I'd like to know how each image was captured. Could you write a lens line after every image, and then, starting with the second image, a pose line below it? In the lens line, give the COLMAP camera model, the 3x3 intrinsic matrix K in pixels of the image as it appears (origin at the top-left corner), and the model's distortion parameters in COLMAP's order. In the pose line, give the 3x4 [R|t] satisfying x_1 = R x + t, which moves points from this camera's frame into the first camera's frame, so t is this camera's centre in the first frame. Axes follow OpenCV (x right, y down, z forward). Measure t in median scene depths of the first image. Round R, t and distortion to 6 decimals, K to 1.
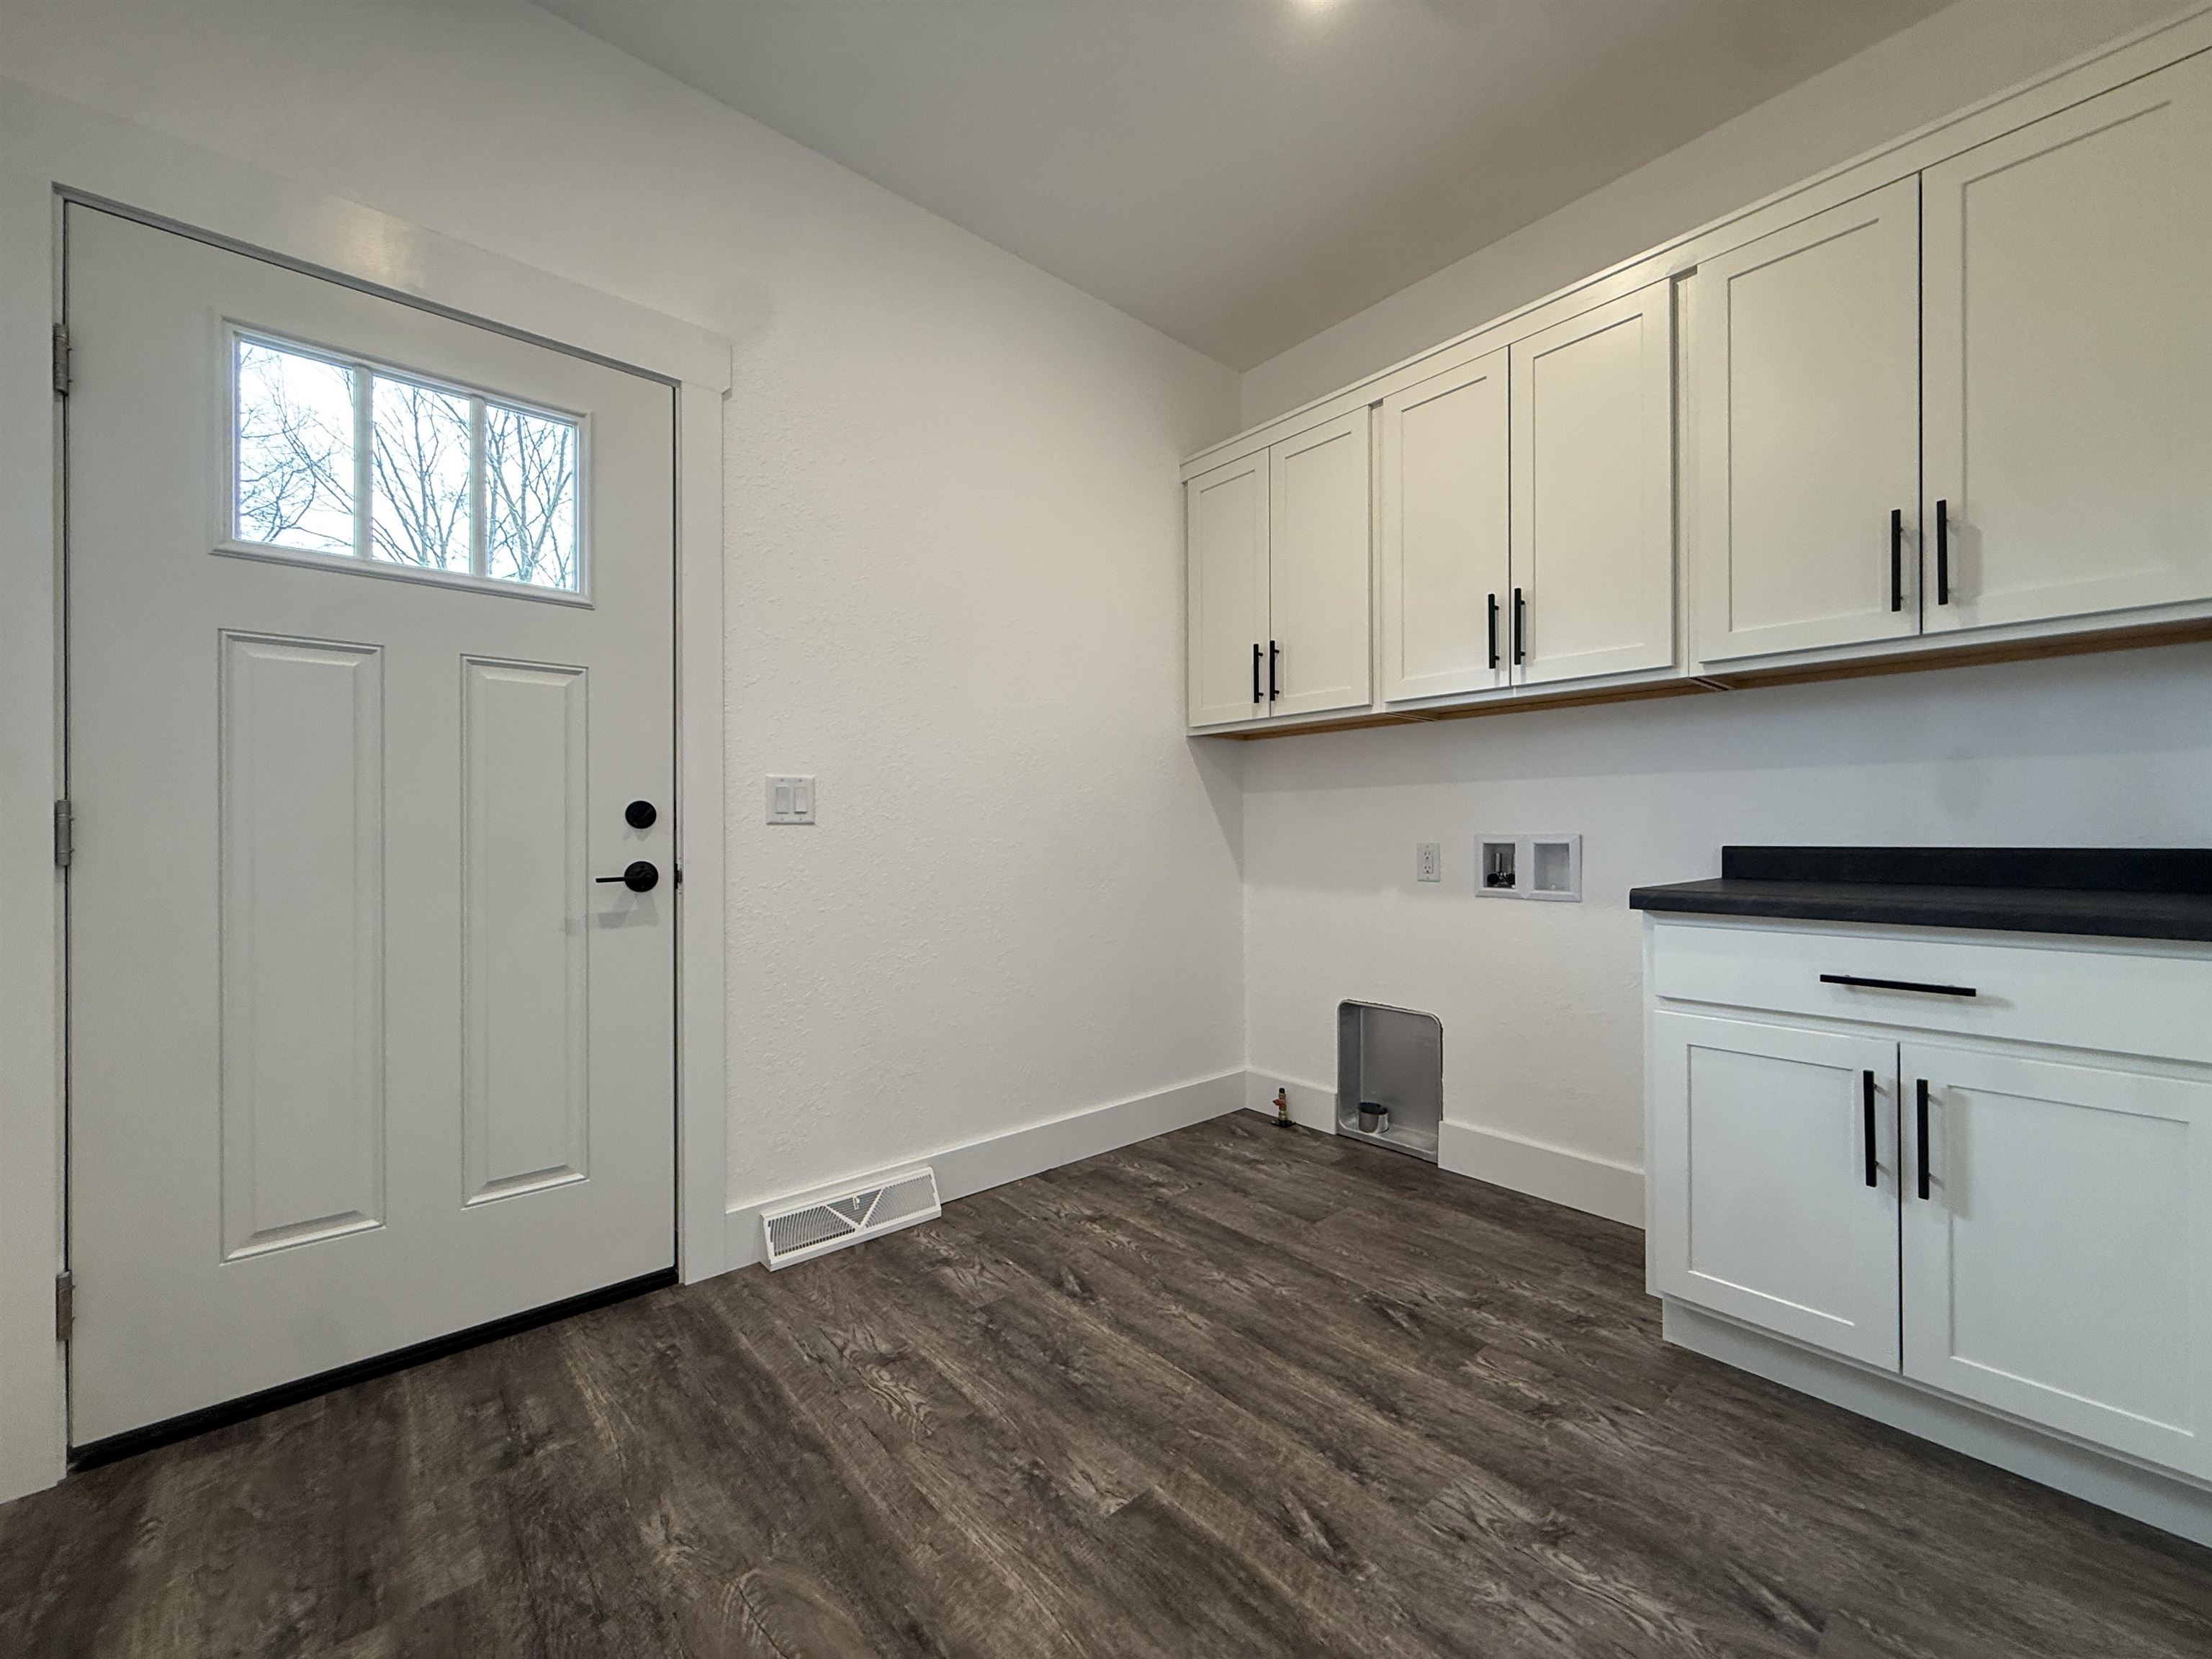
lens RADIAL K [[874.4, 0, 1084.0], [0, 874.4, 823.0], [0, 0, 1]] dist [0.001581, 0.000250]
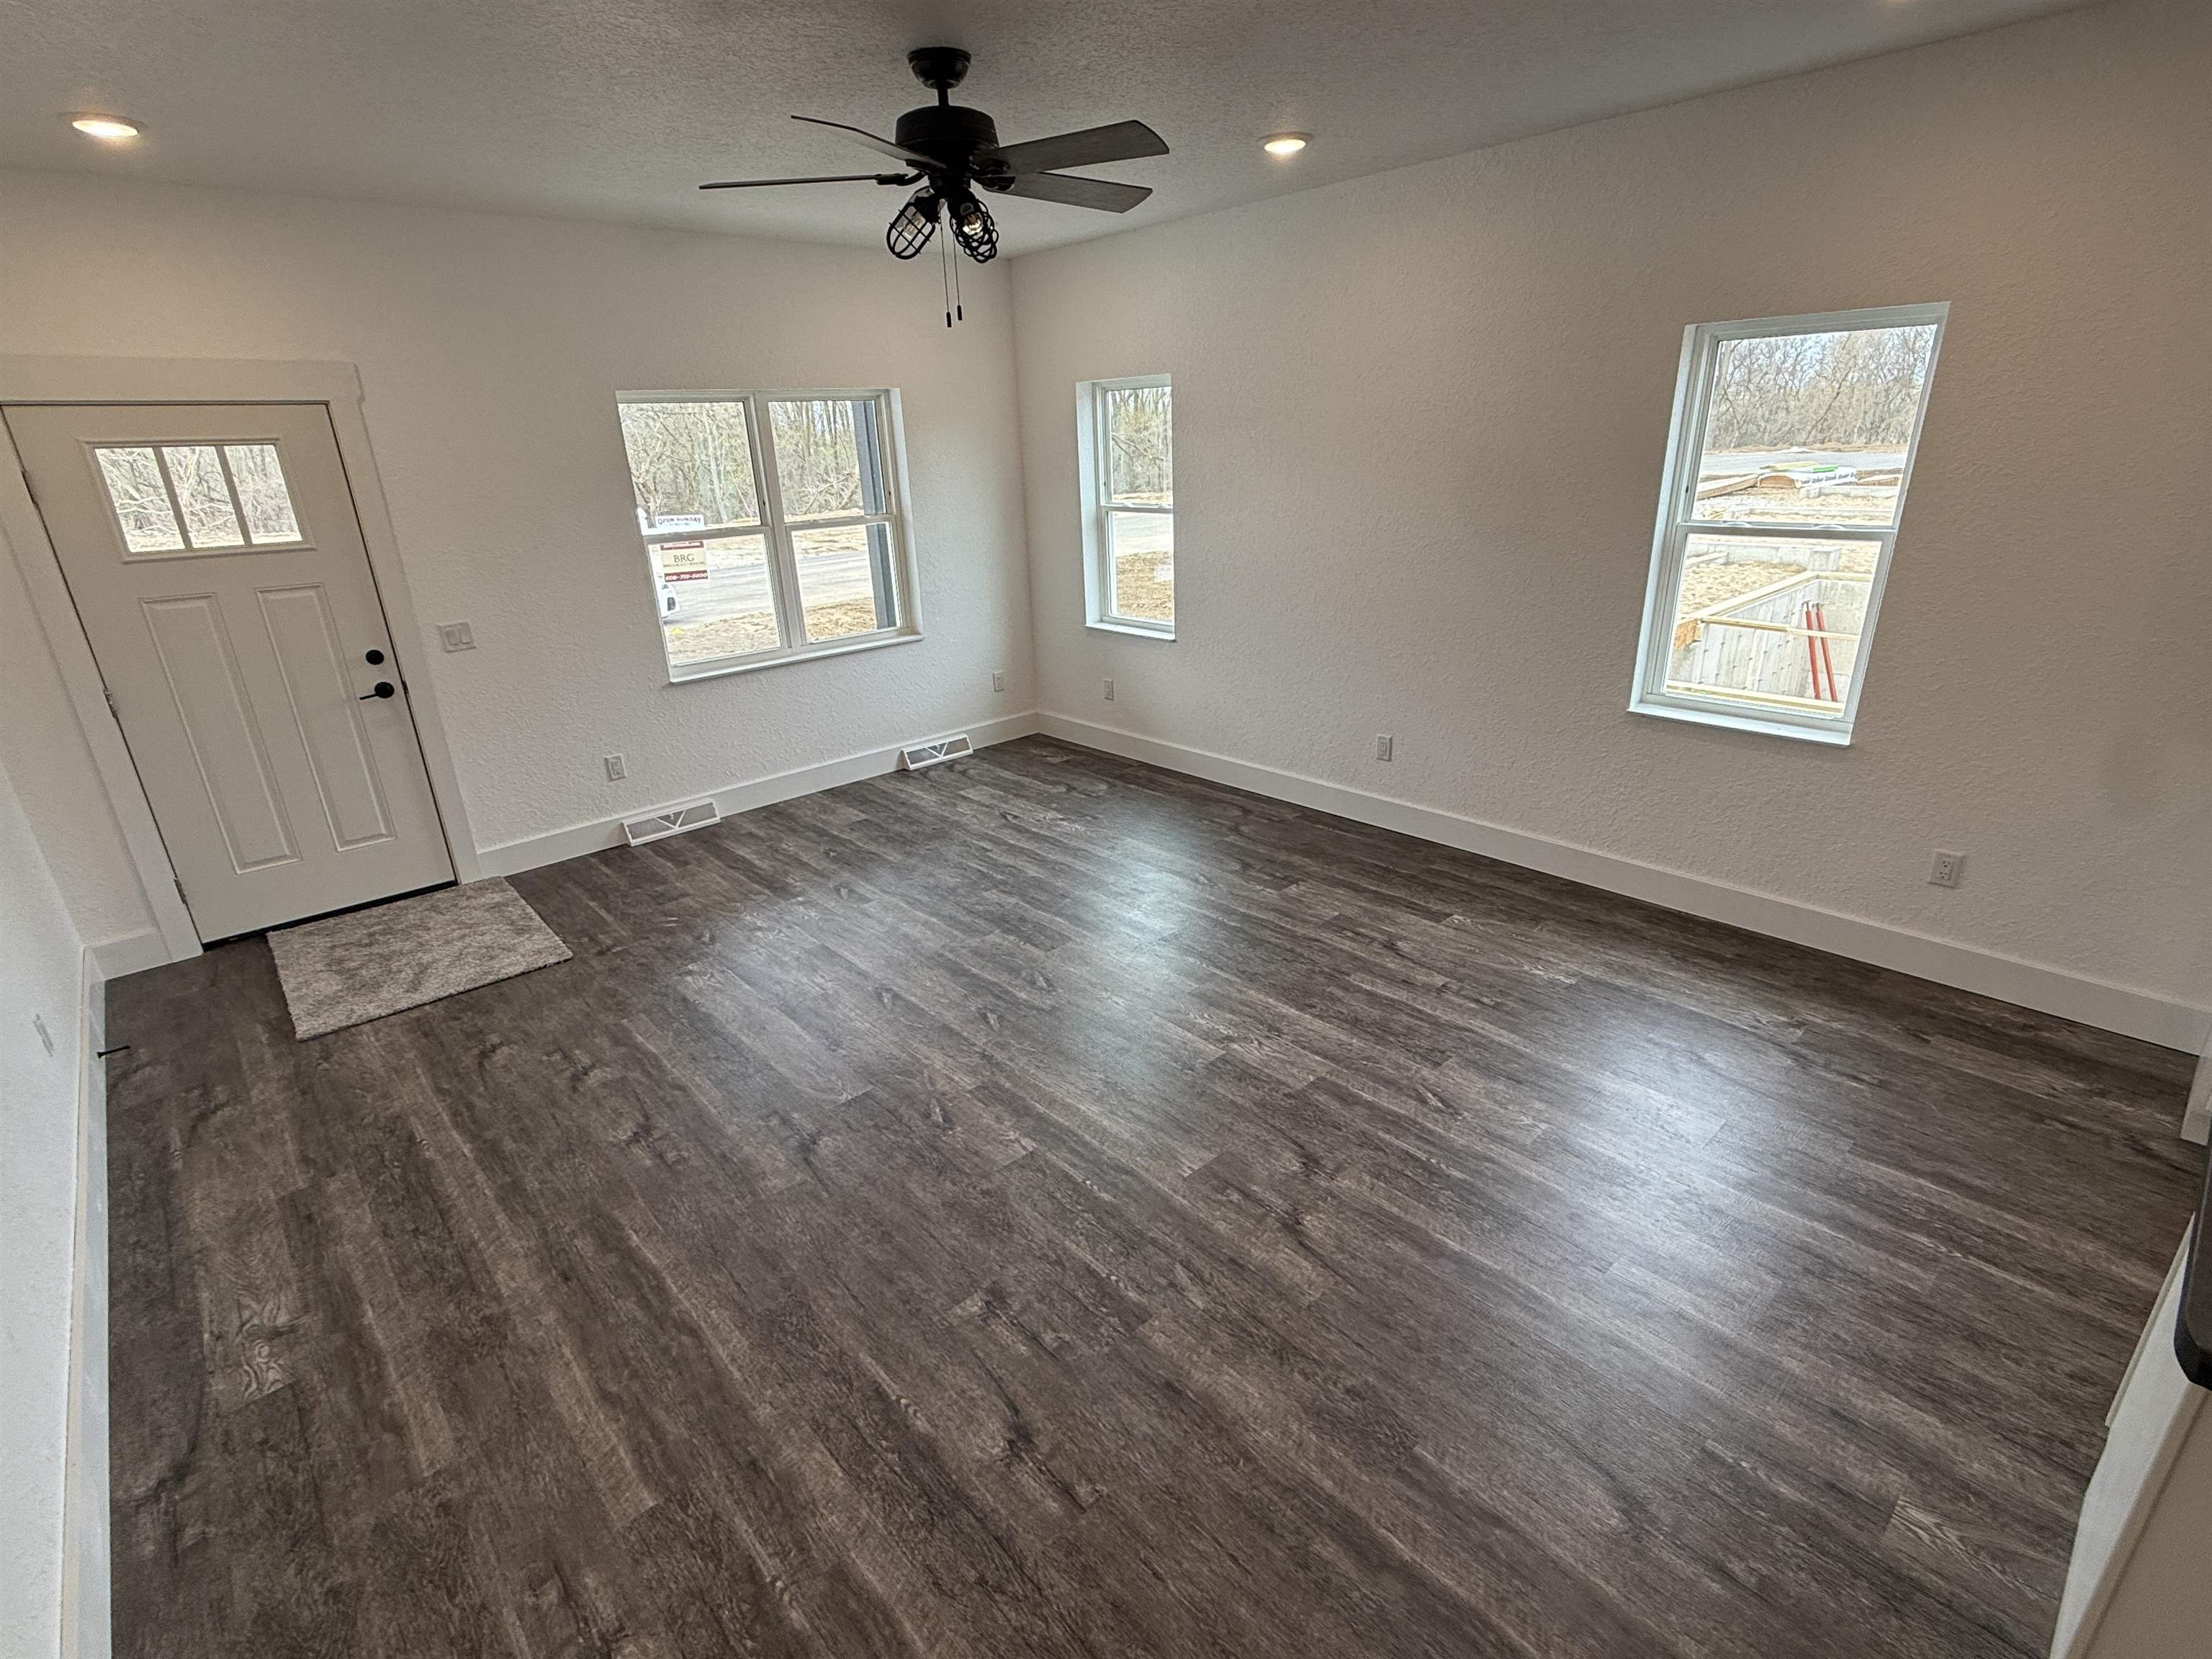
lens RADIAL K [[1044.7, 0, 1105.9], [0, 1044.7, 834.5], [0, 0, 1]] dist [-0.002143, 0.000484]
pose [[0.998506, -0.042395, 0.034476, 1.055065], [0.027161, 0.932525, 0.360082, -0.456455], [-0.047415, -0.358608, 0.932283, -1.419758]]
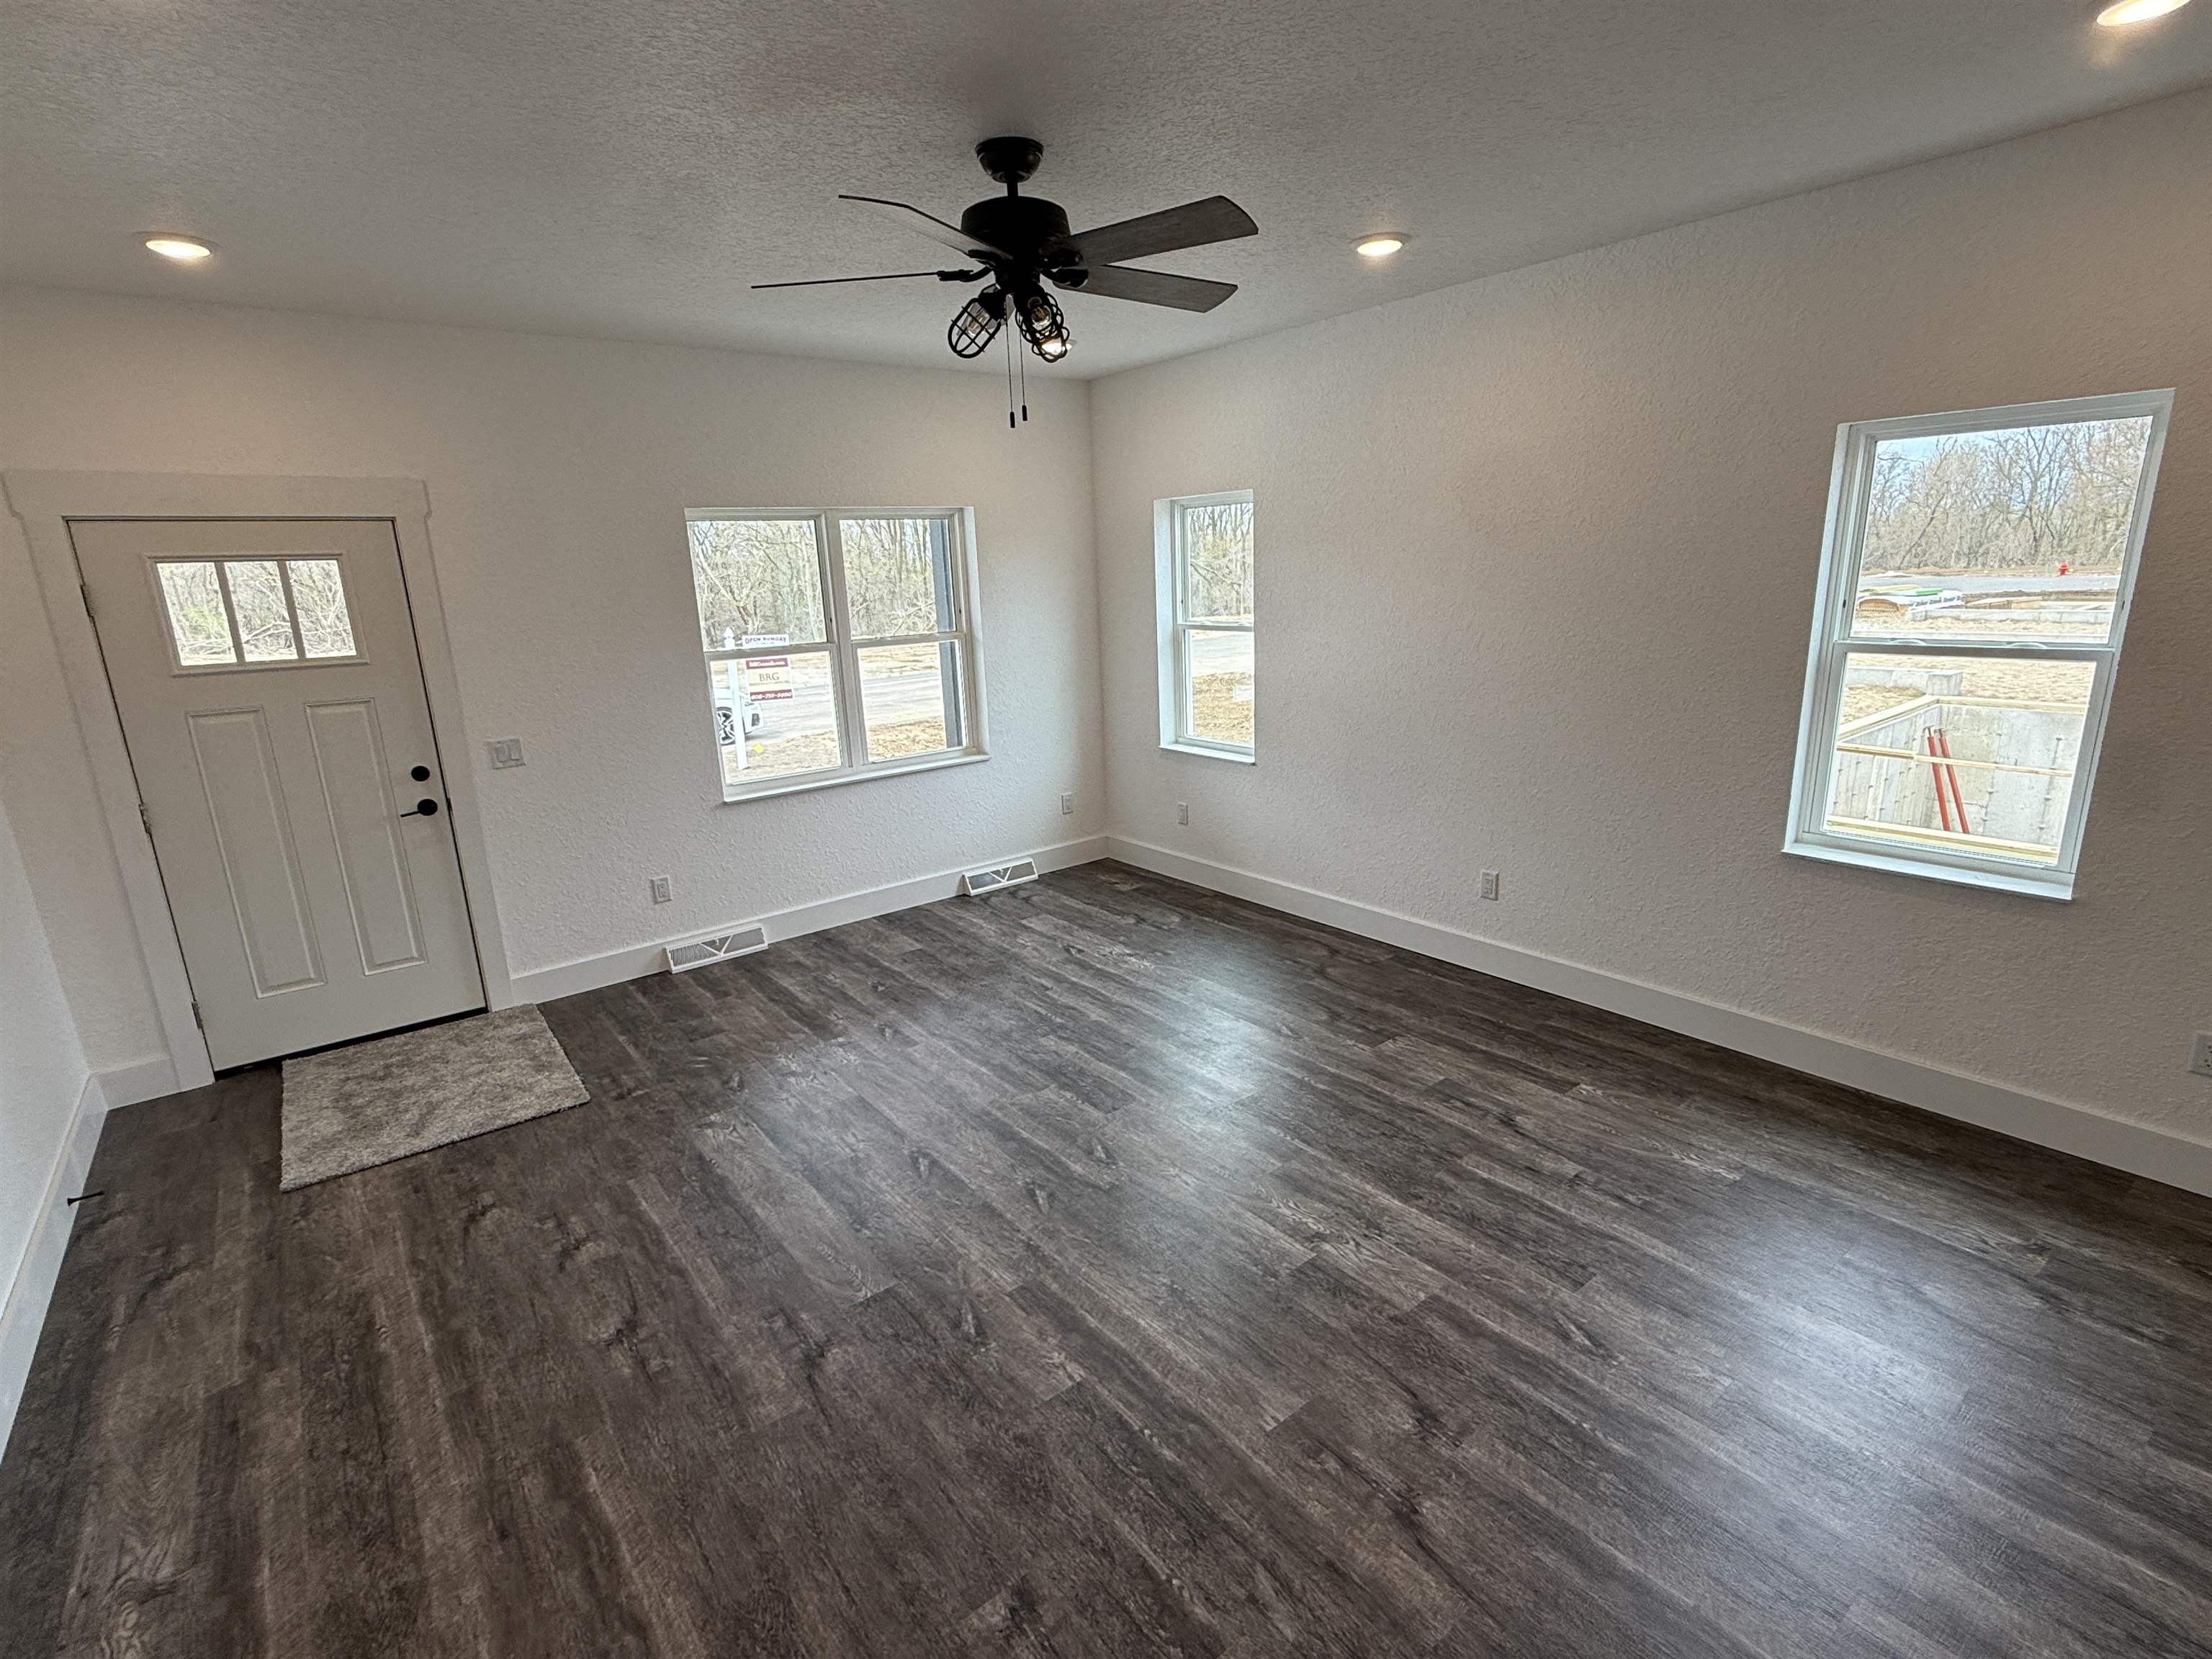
lens RADIAL K [[1044.7, 0, 1107.5], [0, 1044.7, 834.5], [0, 0, 1]] dist [-0.002143, 0.000484]
pose [[0.999256, -0.022845, -0.031081, 1.068371], [0.029979, 0.966973, 0.253111, -0.426852], [0.024272, -0.253854, 0.966938, -1.188616]]
